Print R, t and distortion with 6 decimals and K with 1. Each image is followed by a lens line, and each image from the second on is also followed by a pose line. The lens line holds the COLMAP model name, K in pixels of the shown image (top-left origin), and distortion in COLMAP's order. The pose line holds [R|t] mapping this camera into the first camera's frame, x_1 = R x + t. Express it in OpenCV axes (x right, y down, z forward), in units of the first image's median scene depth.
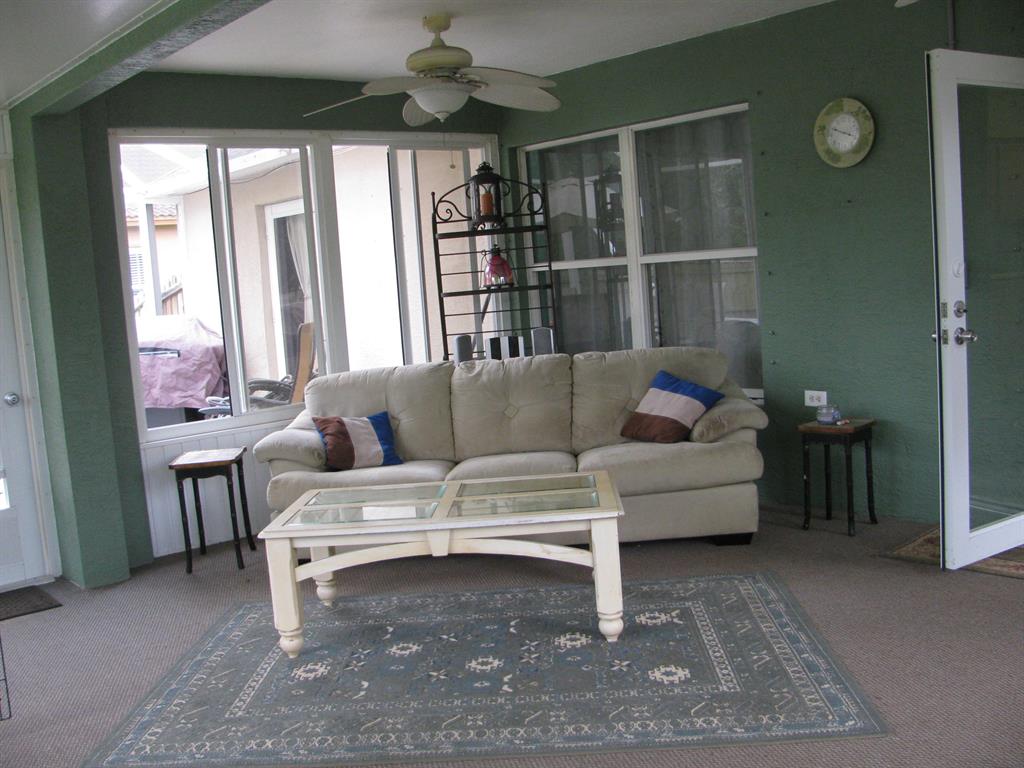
lens RADIAL K [[1057.4, 0, 504.7], [0, 1057.4, 386.6], [0, 0, 1]] dist [-0.145726, 0.000000]
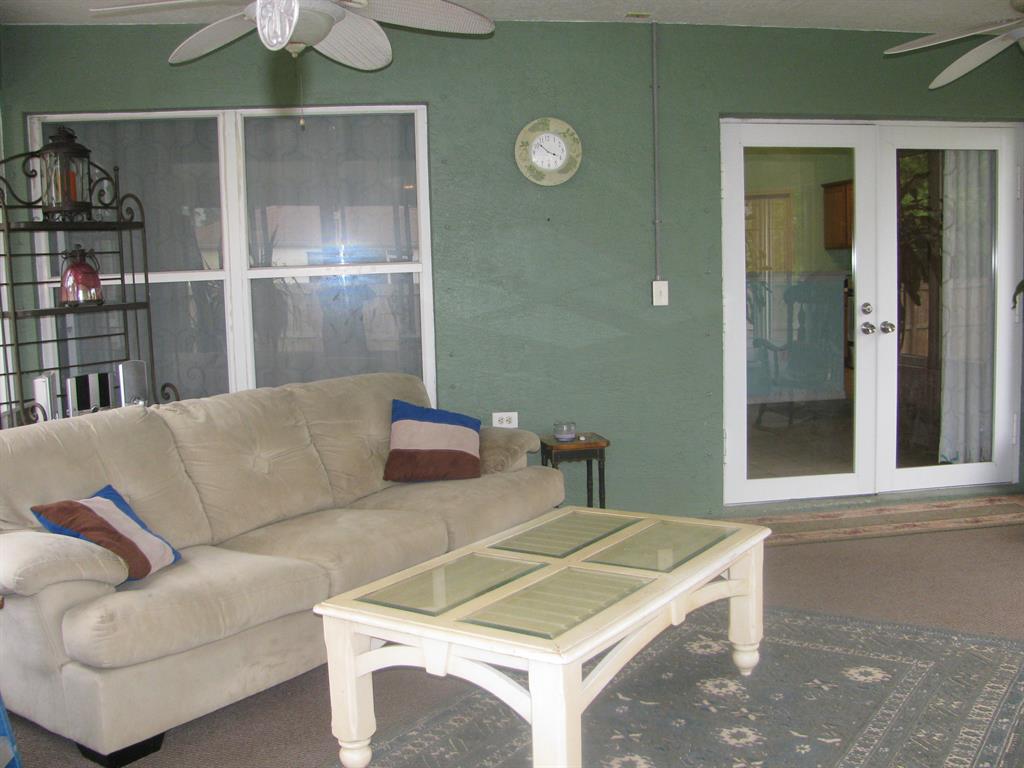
lens RADIAL K [[1057.4, 0, 501.4], [0, 1057.4, 393.6], [0, 0, 1]] dist [-0.145726, 0.000000]
pose [[0.530935, -0.043483, 0.846296, -0.557957], [0.083367, 0.996518, -0.001100, -0.012899], [-0.843301, 0.071138, 0.532712, 0.496023]]
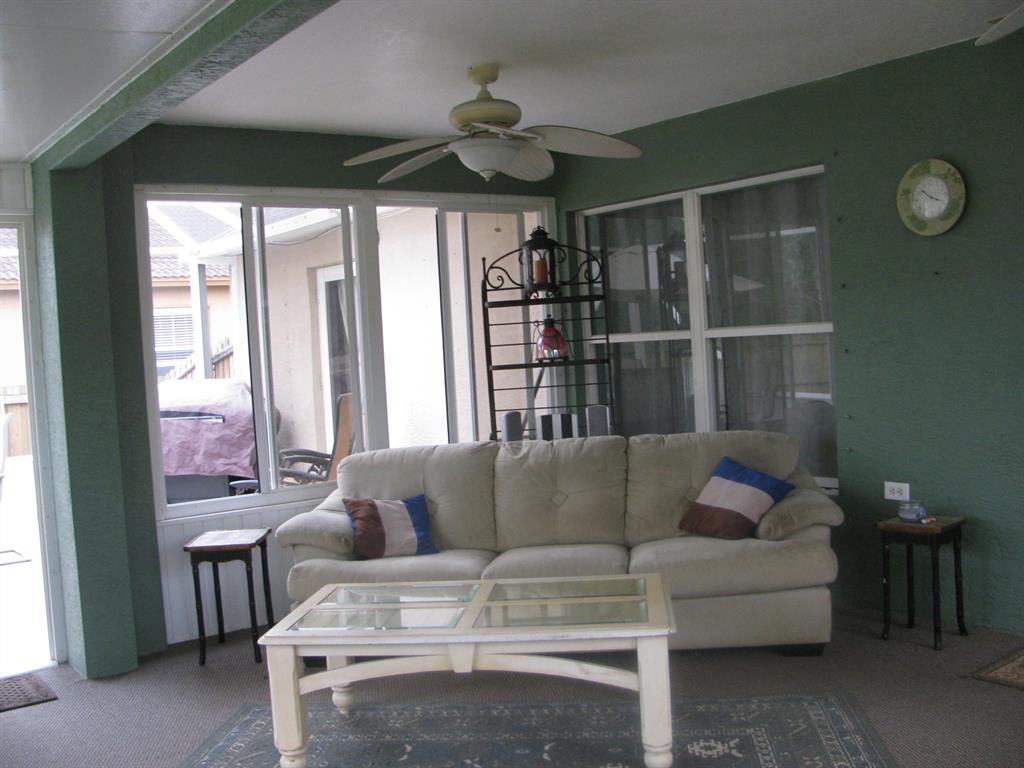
lens RADIAL K [[1057.4, 0, 505.2], [0, 1057.4, 381.6], [0, 0, 1]] dist [-0.145726, 0.000000]
pose [[0.997667, 0.019699, -0.065360, 0.018217], [-0.023987, 0.997565, -0.065481, -0.016953], [0.063911, 0.066896, 0.995711, 0.089987]]
